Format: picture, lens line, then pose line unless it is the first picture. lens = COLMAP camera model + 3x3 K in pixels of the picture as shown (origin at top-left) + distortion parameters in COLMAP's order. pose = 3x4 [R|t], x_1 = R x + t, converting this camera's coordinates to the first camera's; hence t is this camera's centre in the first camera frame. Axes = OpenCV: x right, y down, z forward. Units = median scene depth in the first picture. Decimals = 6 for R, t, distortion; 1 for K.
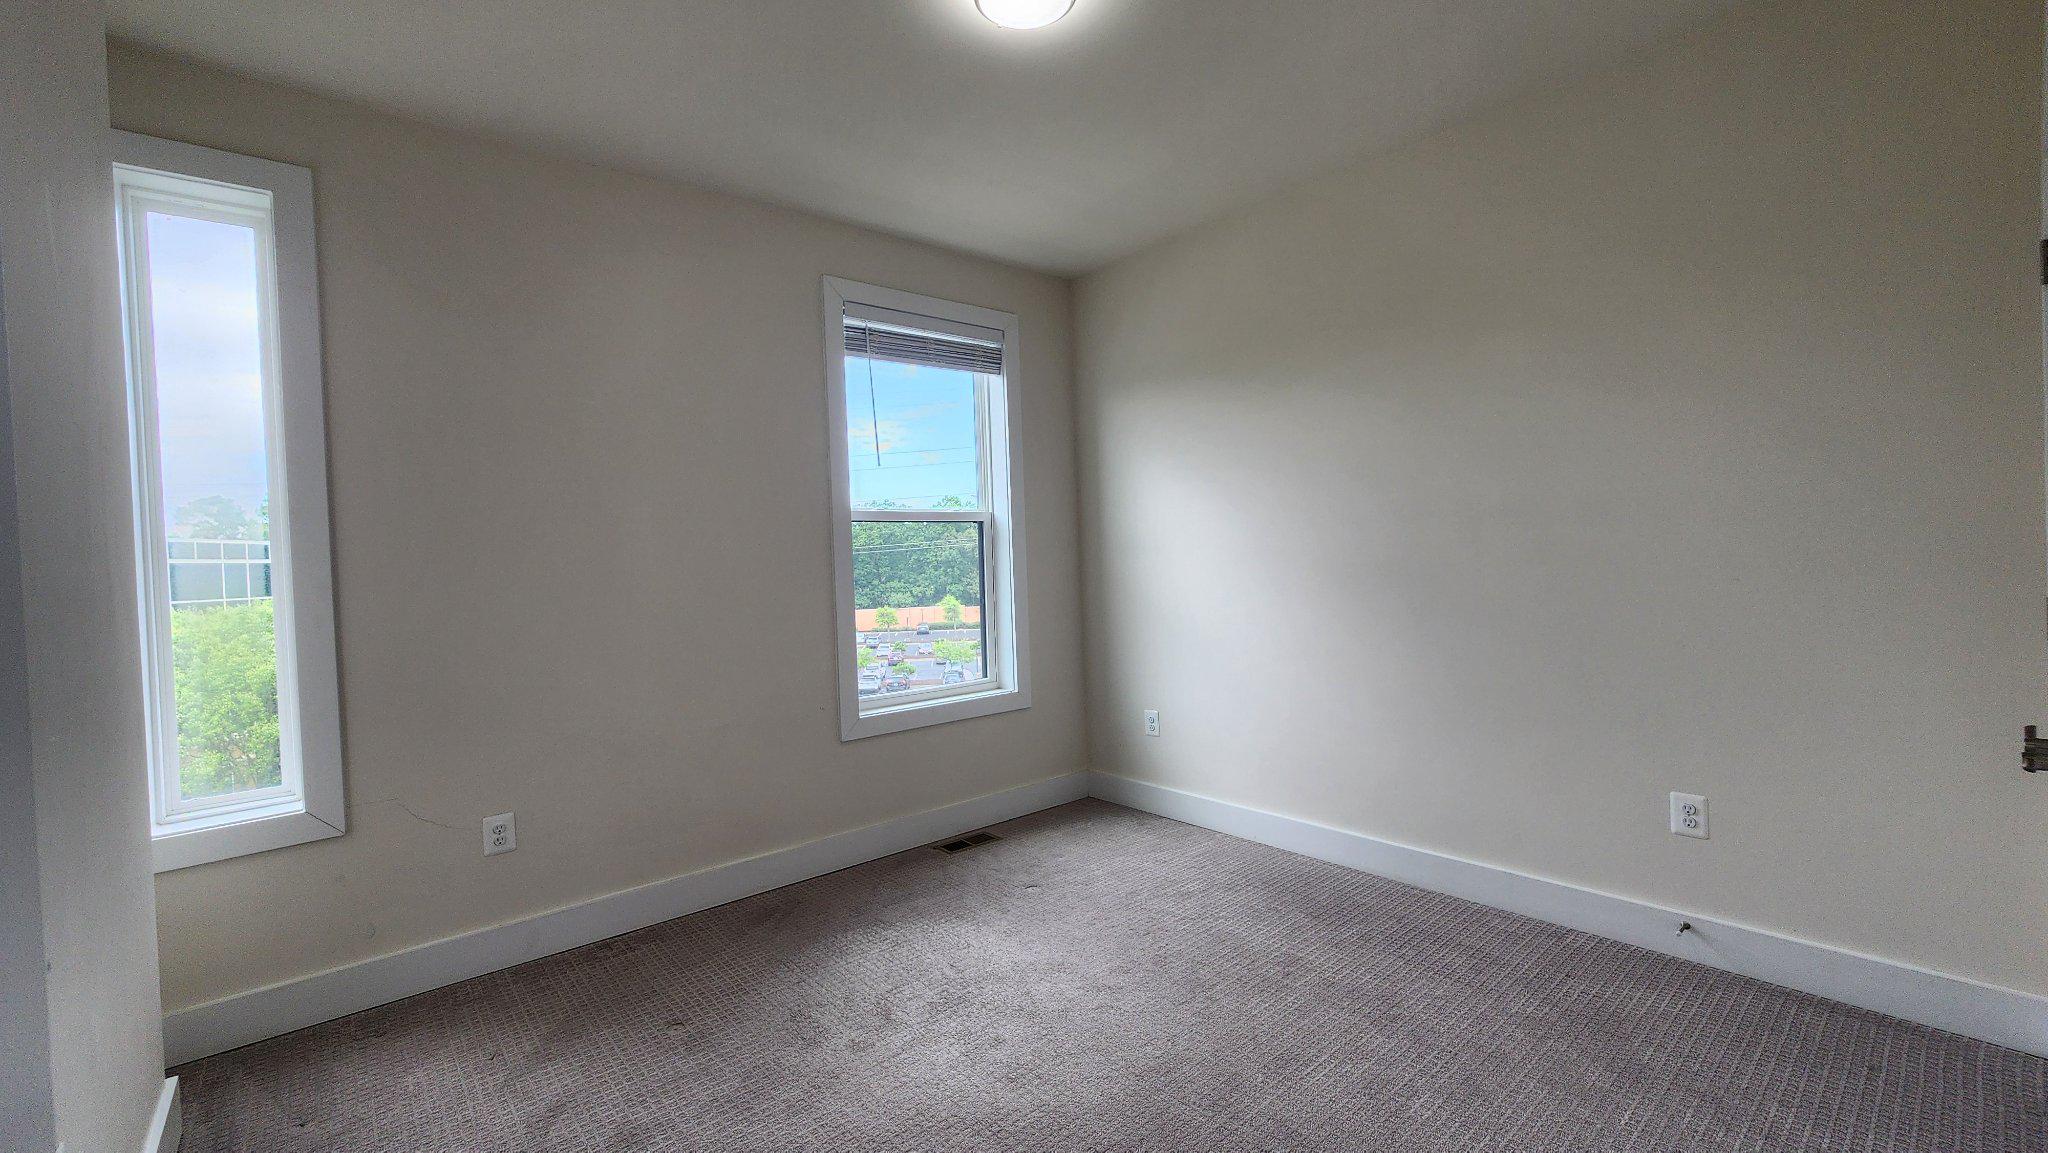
lens RADIAL K [[843.3, 0, 1032.5], [0, 843.3, 582.7], [0, 0, 1]] dist [0.004463, -0.000815]
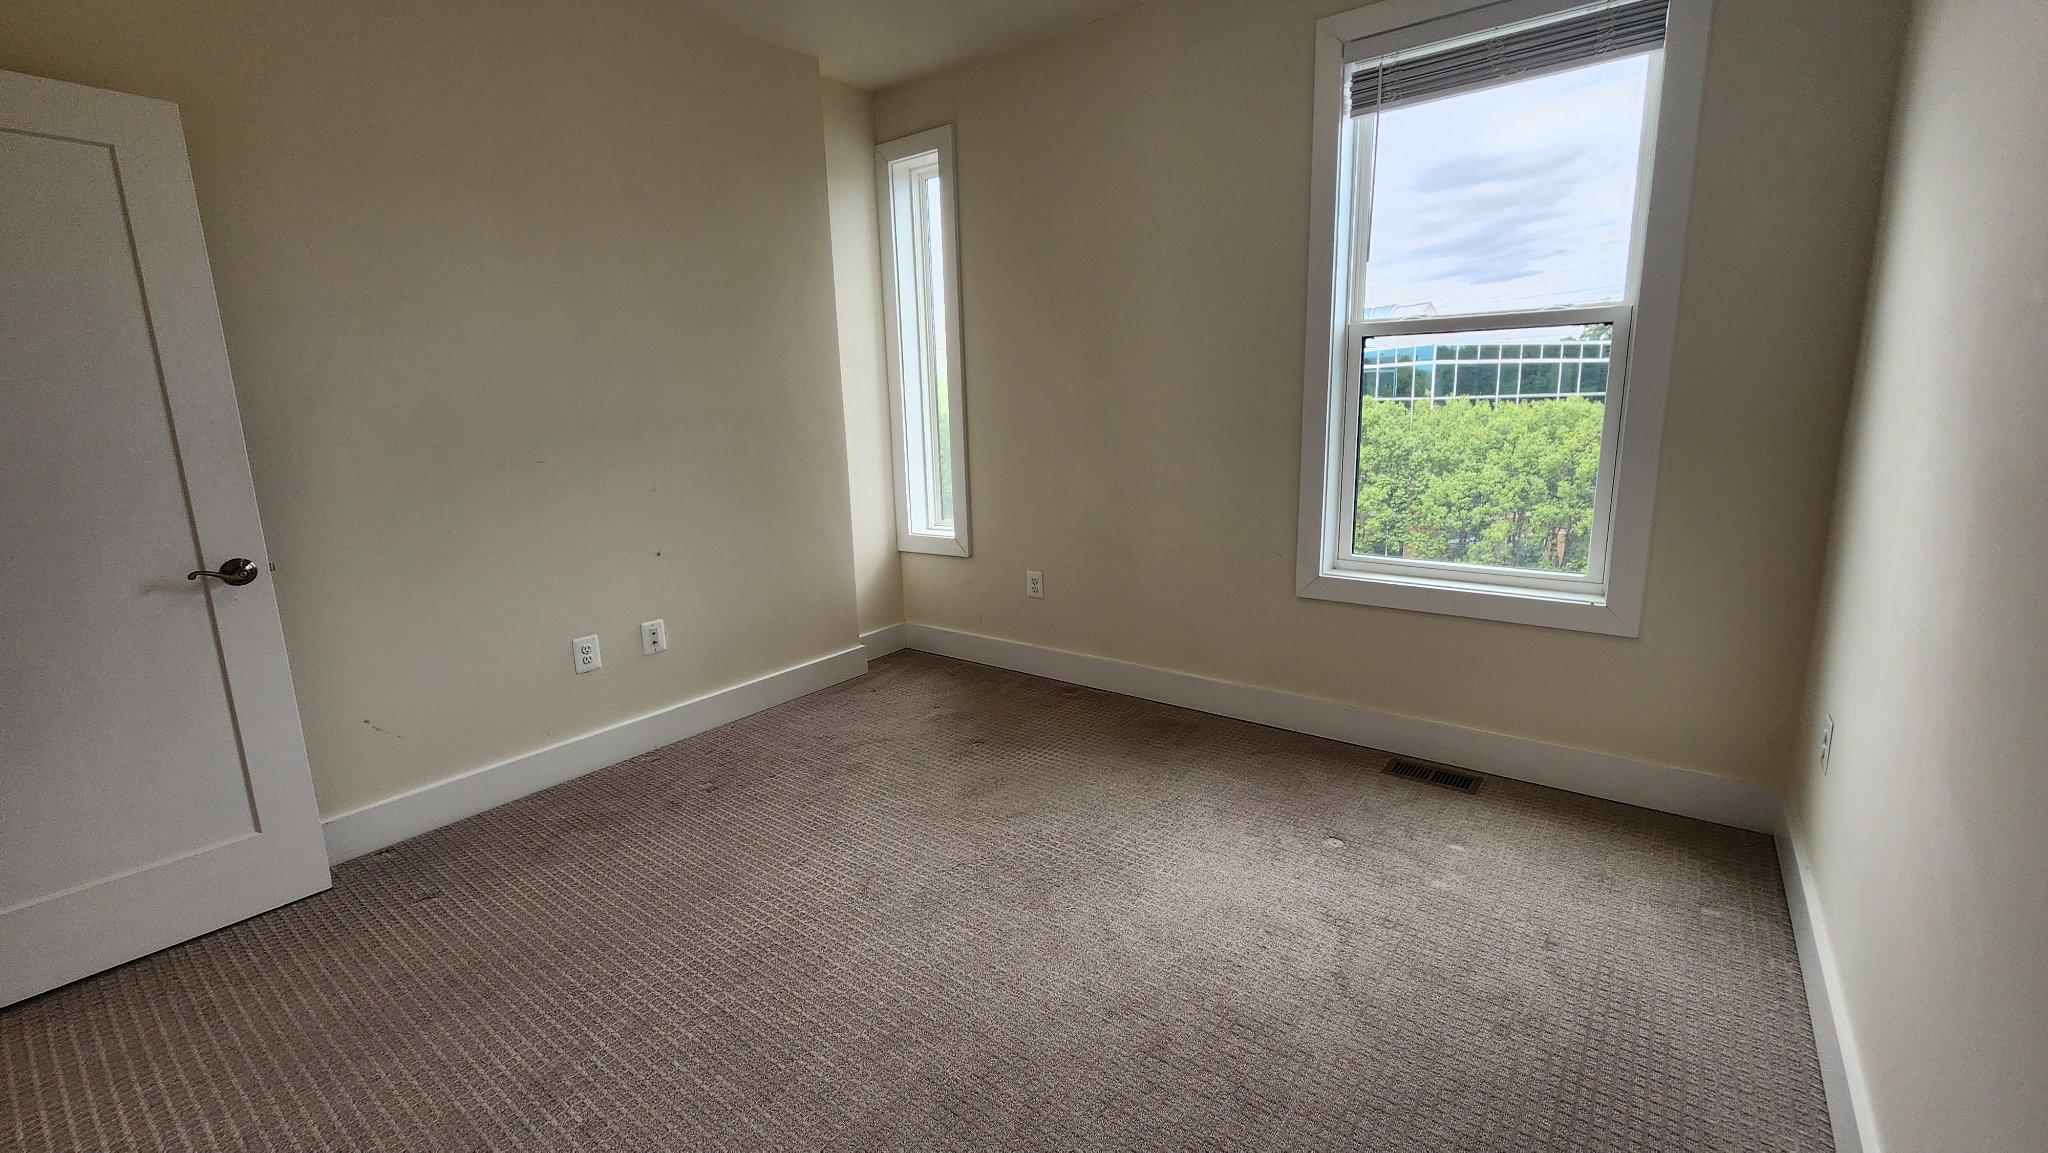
lens RADIAL K [[843.3, 0, 1026.6], [0, 843.3, 562.1], [0, 0, 1]] dist [0.004463, -0.000815]
pose [[0.231596, 0.216894, -0.948325, 0.546894], [-0.012568, 0.975414, 0.220020, -0.038364], [0.972731, -0.039037, 0.228628, 0.523366]]
